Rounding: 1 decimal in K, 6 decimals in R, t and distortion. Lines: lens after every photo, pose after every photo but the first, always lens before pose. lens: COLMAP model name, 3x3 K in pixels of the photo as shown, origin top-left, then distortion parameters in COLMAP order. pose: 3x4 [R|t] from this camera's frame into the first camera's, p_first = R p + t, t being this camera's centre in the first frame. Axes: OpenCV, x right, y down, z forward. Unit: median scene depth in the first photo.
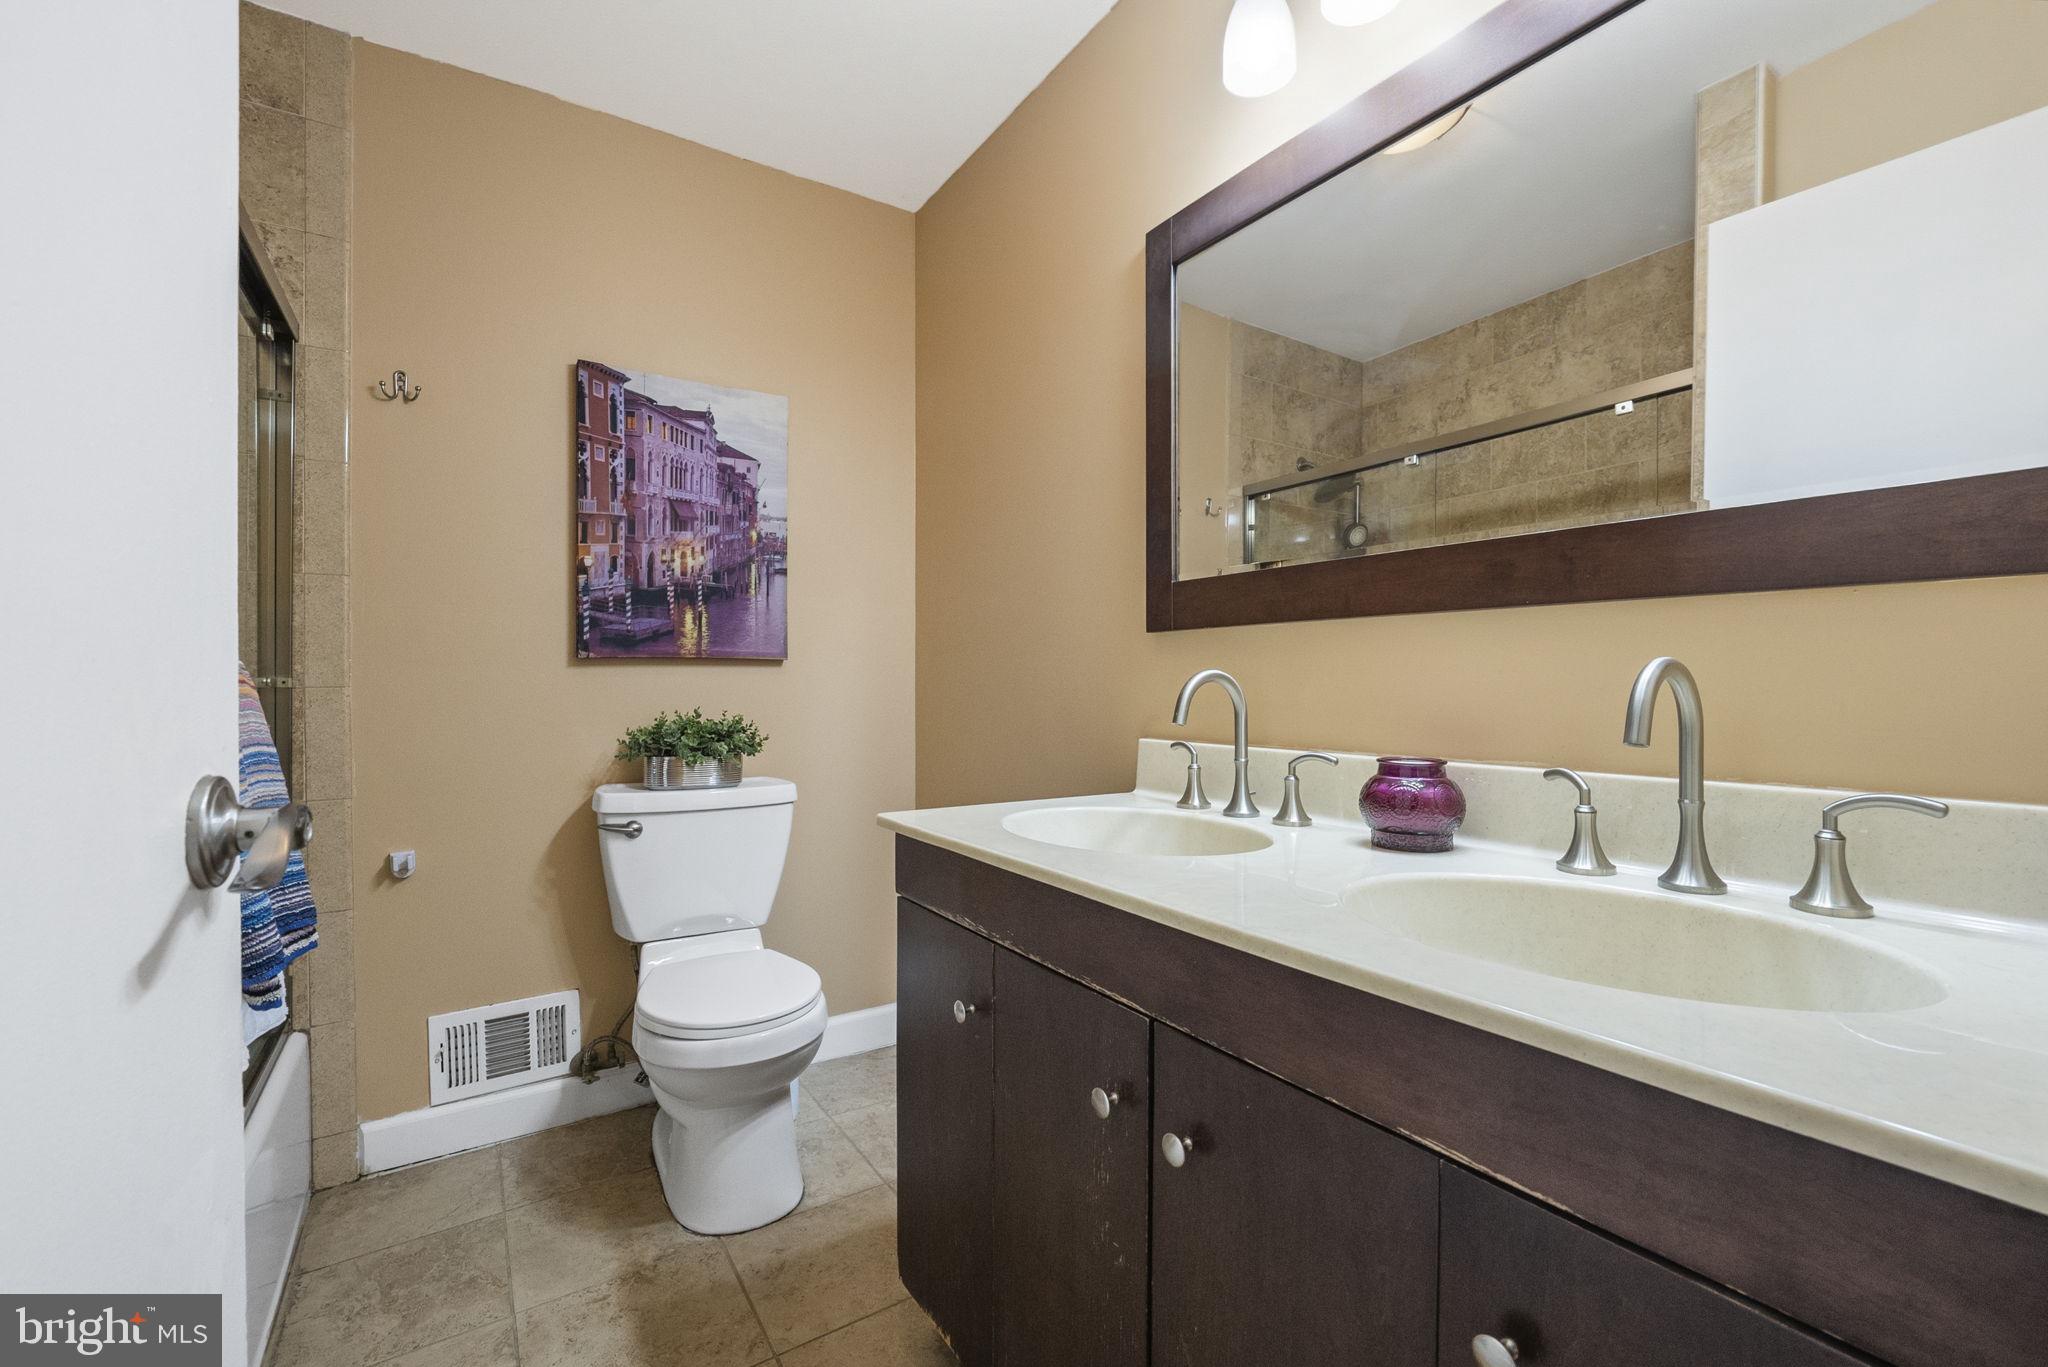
lens RADIAL K [[800.4, 0, 1045.4], [0, 800.4, 685.7], [0, 0, 1]] dist [-0.017334, 0.000646]
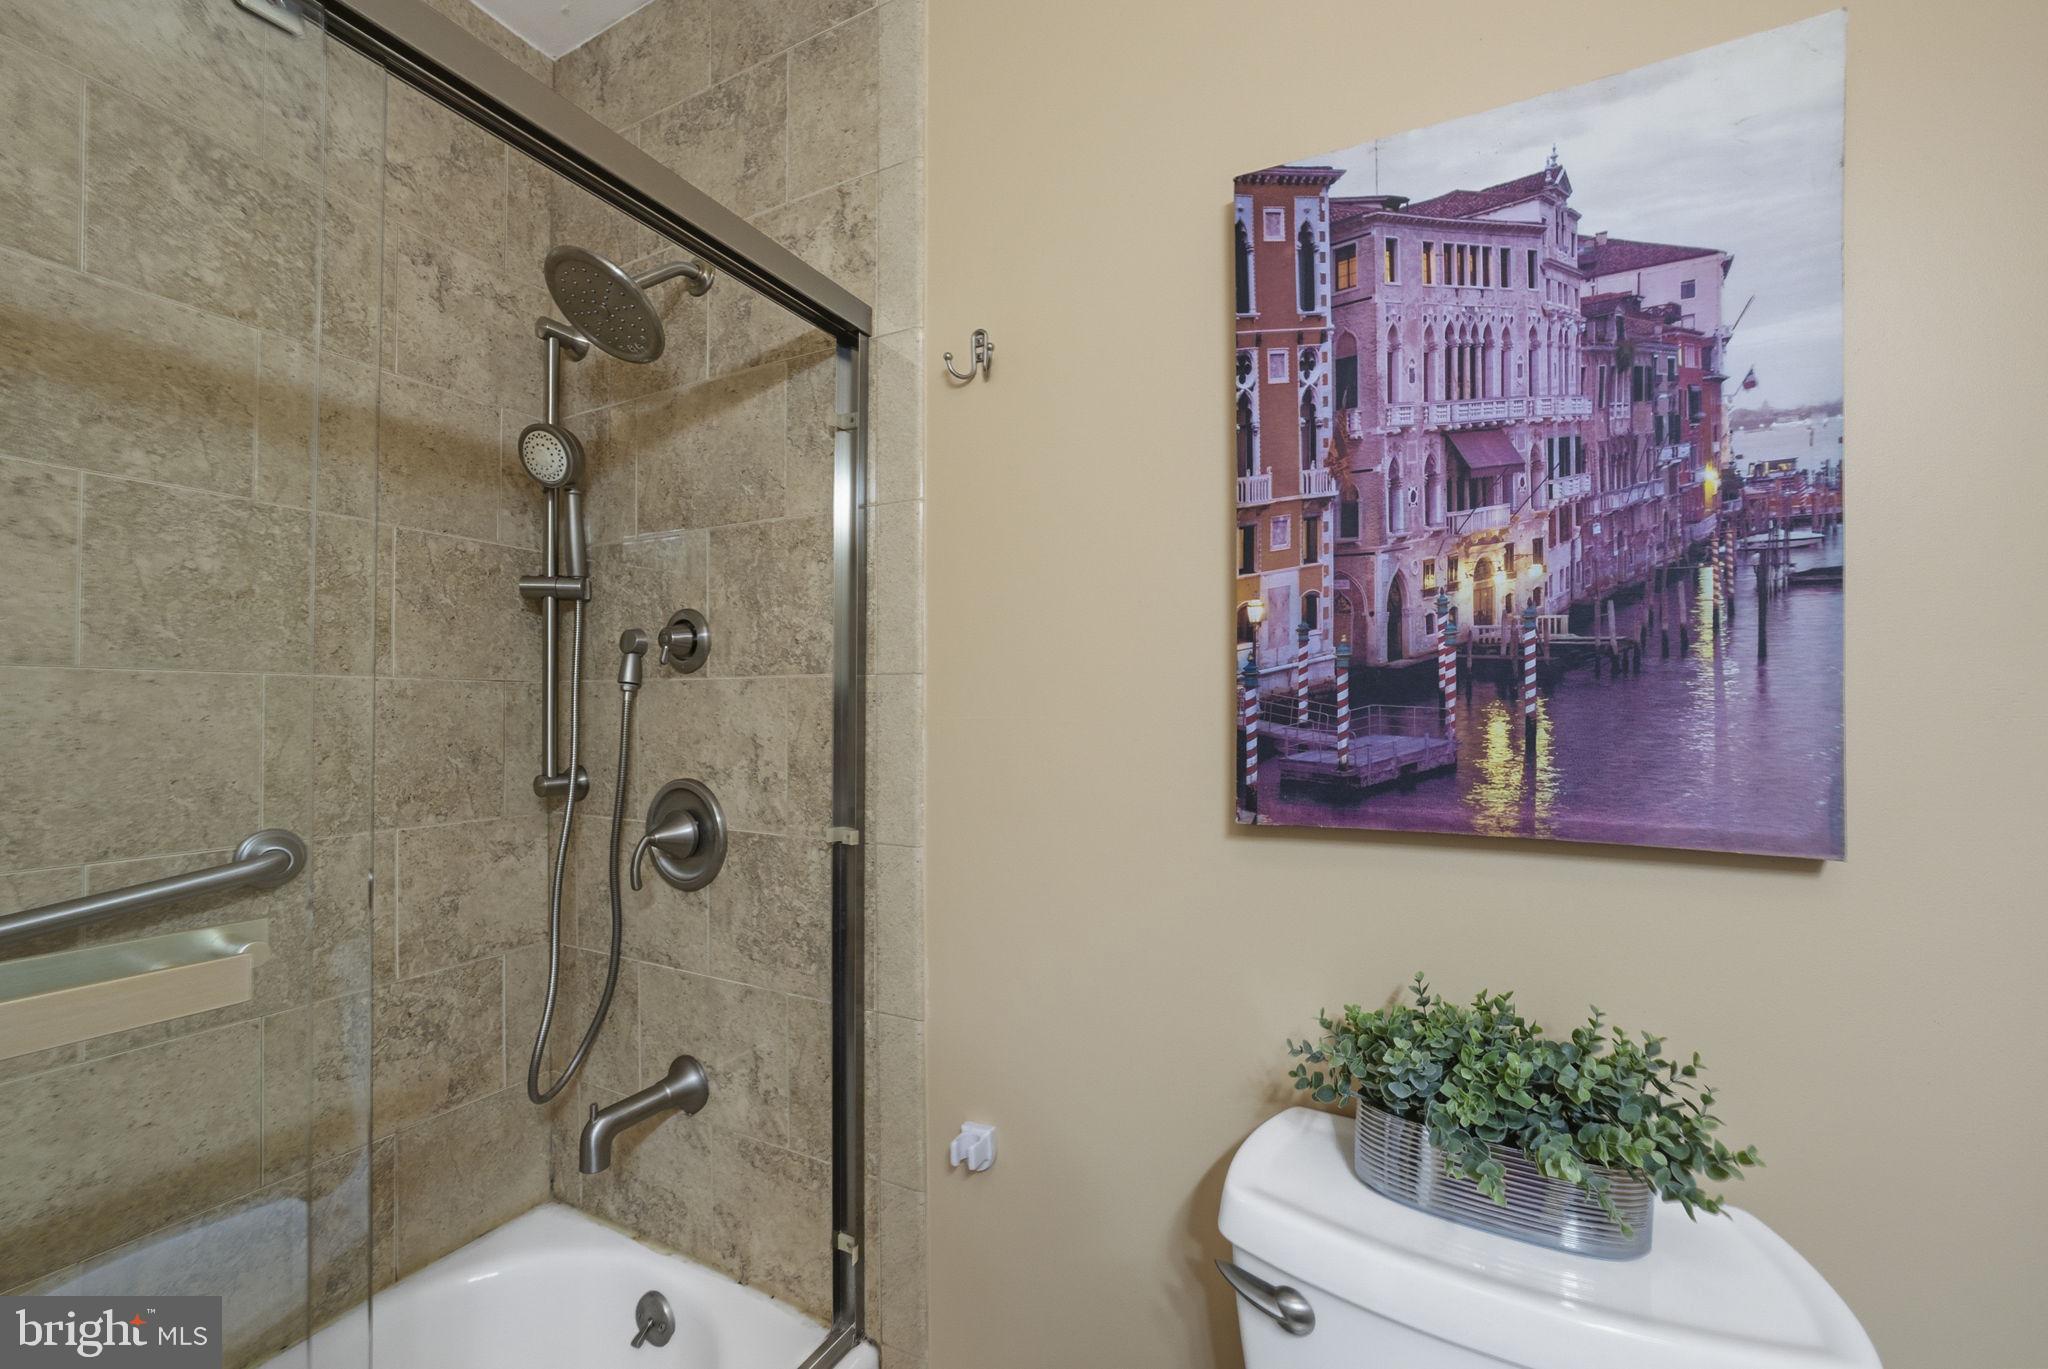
lens RADIAL K [[800.4, 0, 1045.4], [0, 800.4, 686.7], [0, 0, 1]] dist [-0.017334, 0.000646]
pose [[0.451589, -0.006319, -0.892204, -0.212689], [-0.020799, 0.999629, -0.017607, -0.098134], [0.891984, 0.026508, 0.451290, 0.654359]]
